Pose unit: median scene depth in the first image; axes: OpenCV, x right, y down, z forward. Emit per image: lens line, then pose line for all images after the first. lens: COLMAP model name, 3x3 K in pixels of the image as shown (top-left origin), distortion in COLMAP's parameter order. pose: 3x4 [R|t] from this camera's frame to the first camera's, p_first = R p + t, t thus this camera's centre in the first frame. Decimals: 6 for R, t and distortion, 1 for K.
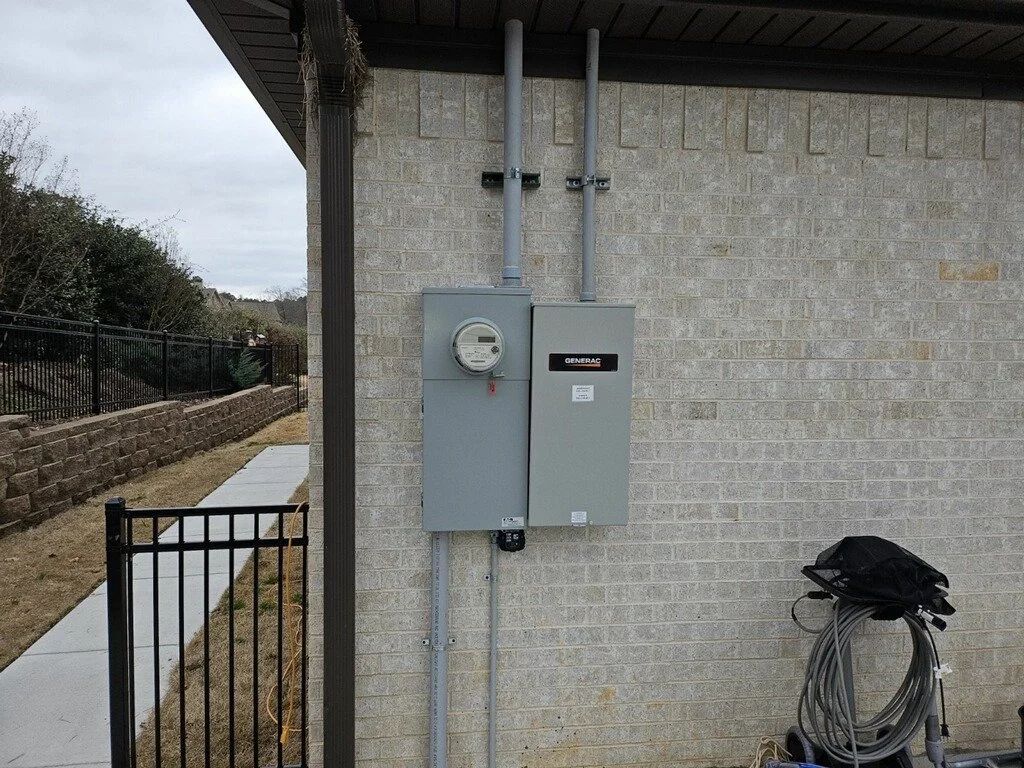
lens RADIAL K [[725.6, 0, 512.0], [0, 725.6, 386.4], [0, 0, 1]] dist [0.046695, -0.041780]
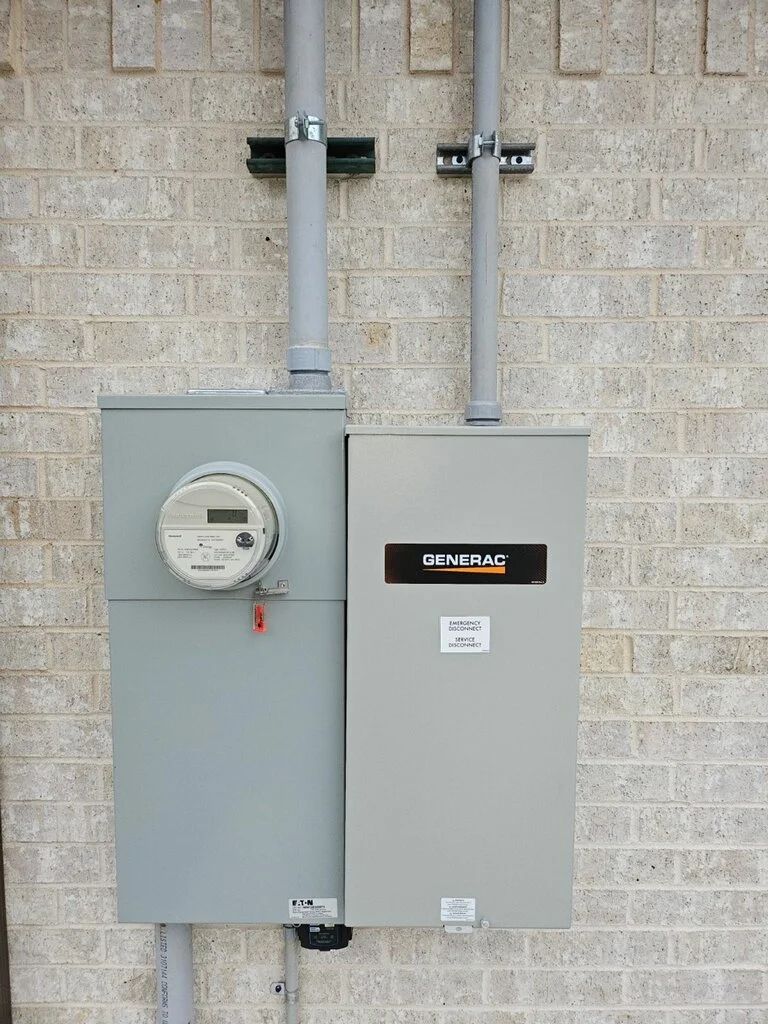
lens RADIAL K [[725.6, 0, 384.2], [0, 725.6, 510.3], [0, 0, 1]] dist [0.046695, -0.041780]
pose [[0.992426, 0.002927, -0.122806, 0.099001], [-0.001060, 0.999883, 0.015262, -0.068343], [0.122836, -0.015016, 0.992313, 0.540608]]
